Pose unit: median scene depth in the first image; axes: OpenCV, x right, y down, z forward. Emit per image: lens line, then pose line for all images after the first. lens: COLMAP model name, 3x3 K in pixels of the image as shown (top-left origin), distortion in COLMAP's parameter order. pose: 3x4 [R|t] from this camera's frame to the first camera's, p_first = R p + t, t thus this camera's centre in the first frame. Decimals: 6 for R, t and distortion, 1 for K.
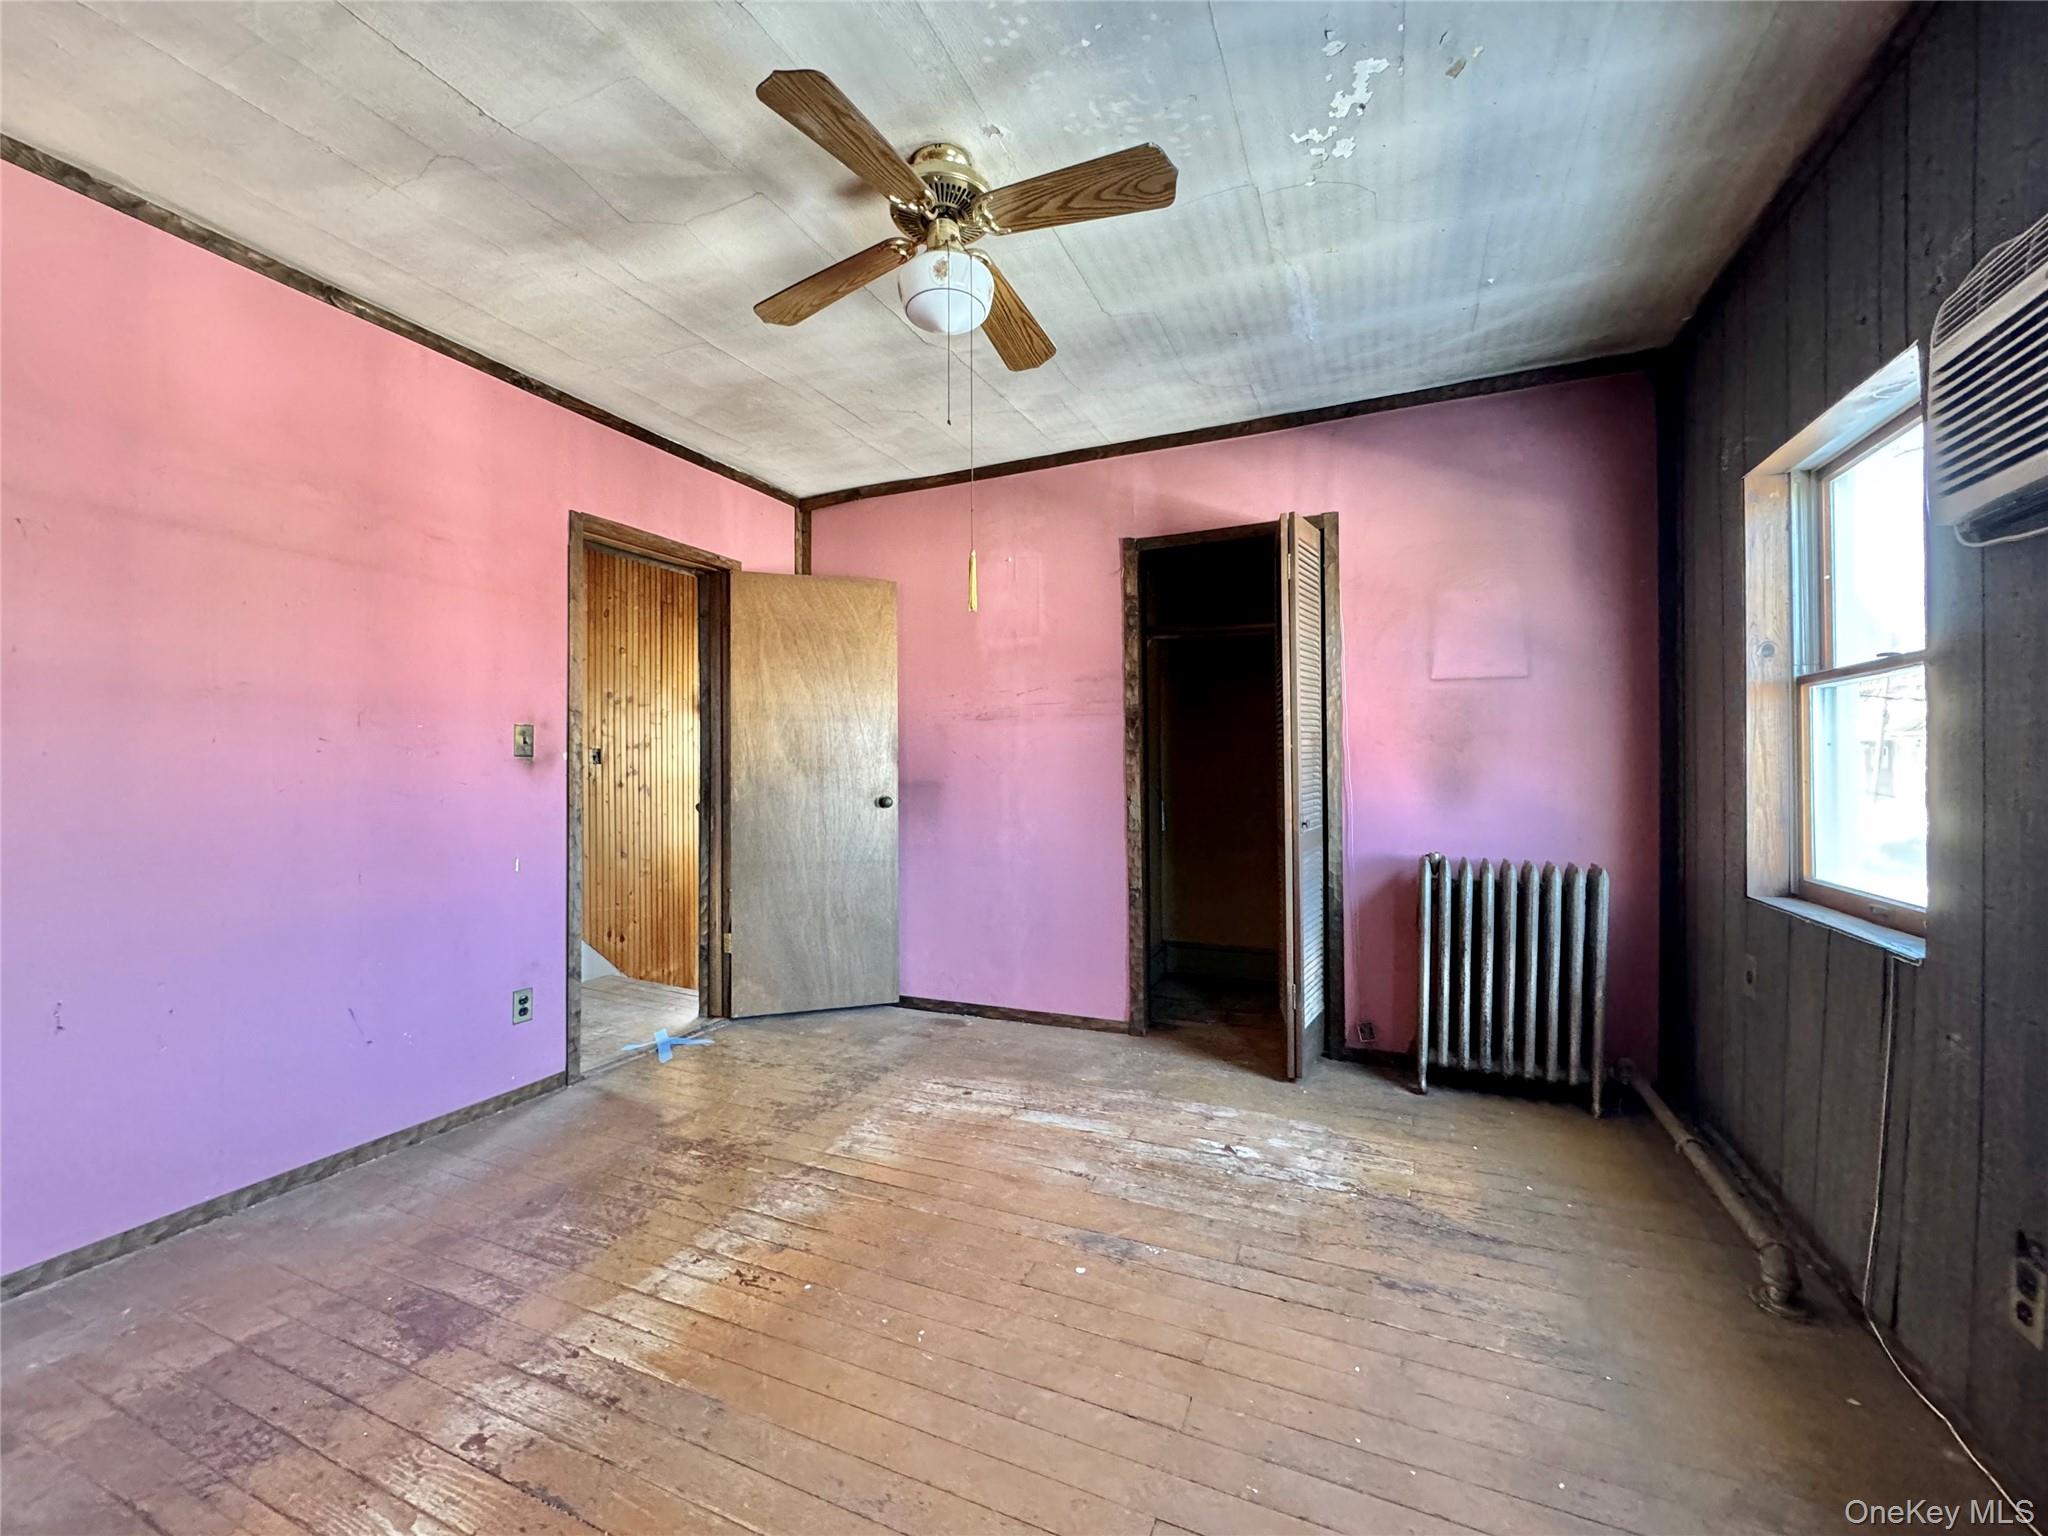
lens RADIAL K [[817.5, 0, 1034.0], [0, 817.5, 768.4], [0, 0, 1]] dist [-0.012160, 0.001941]
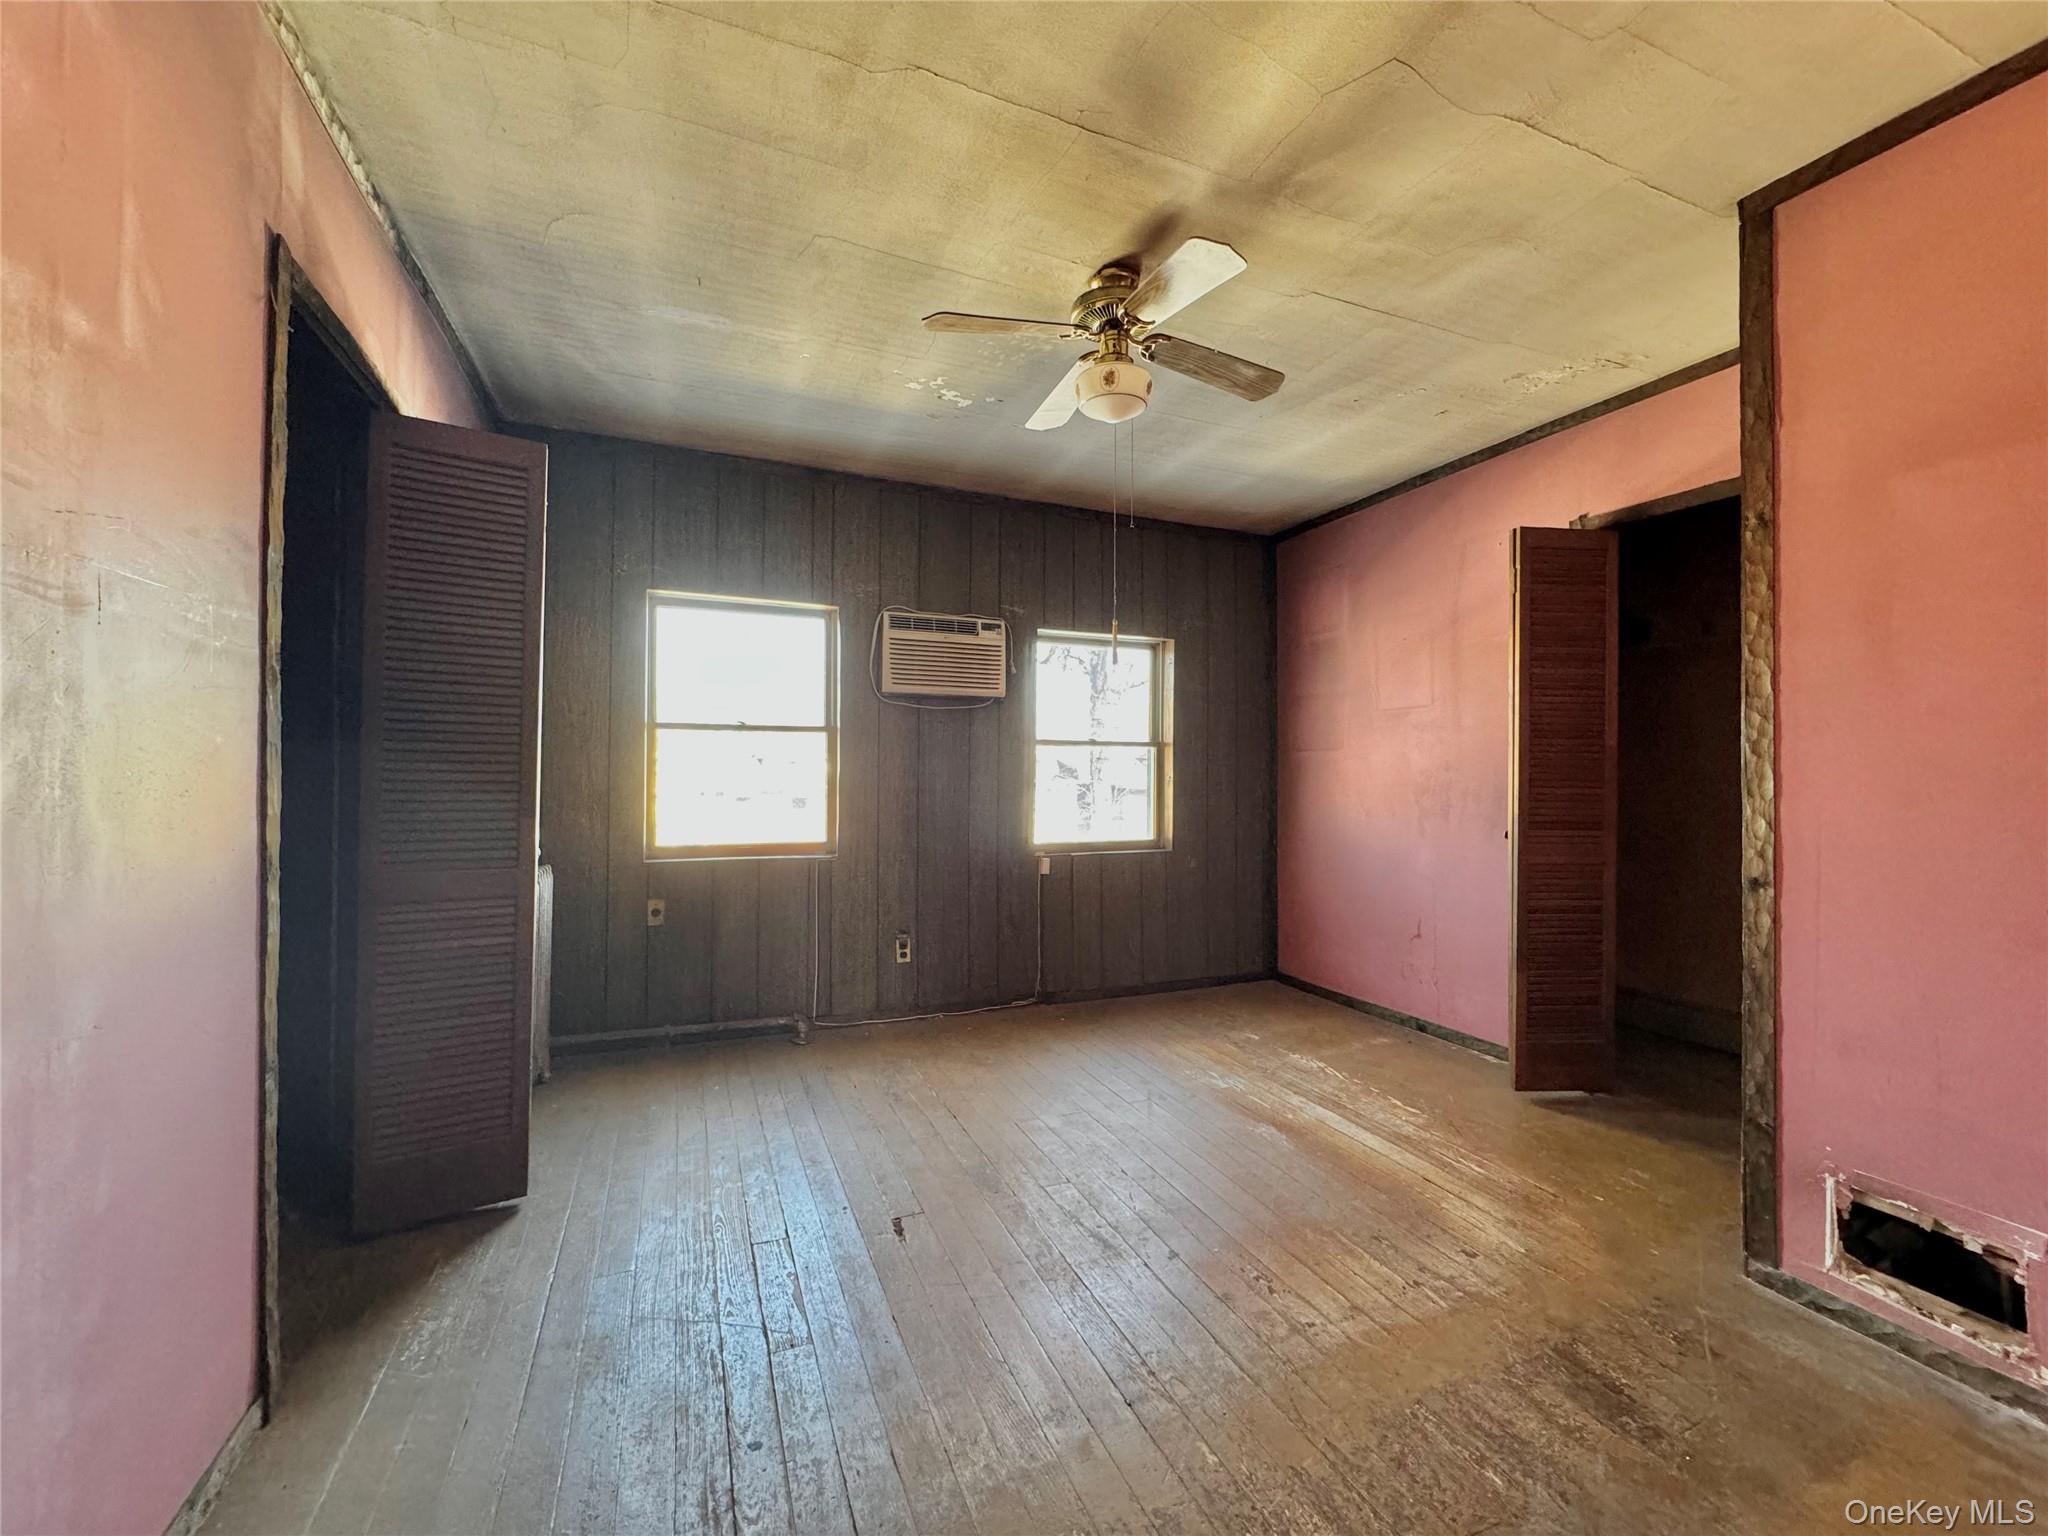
lens RADIAL K [[817.5, 0, 1032.3], [0, 817.5, 771.6], [0, 0, 1]] dist [-0.012160, 0.001941]
pose [[-0.724800, 0.004329, 0.688946, -0.831008], [0.002808, 0.999991, -0.003330, -0.009186], [-0.688954, -0.000479, -0.724805, 1.904007]]
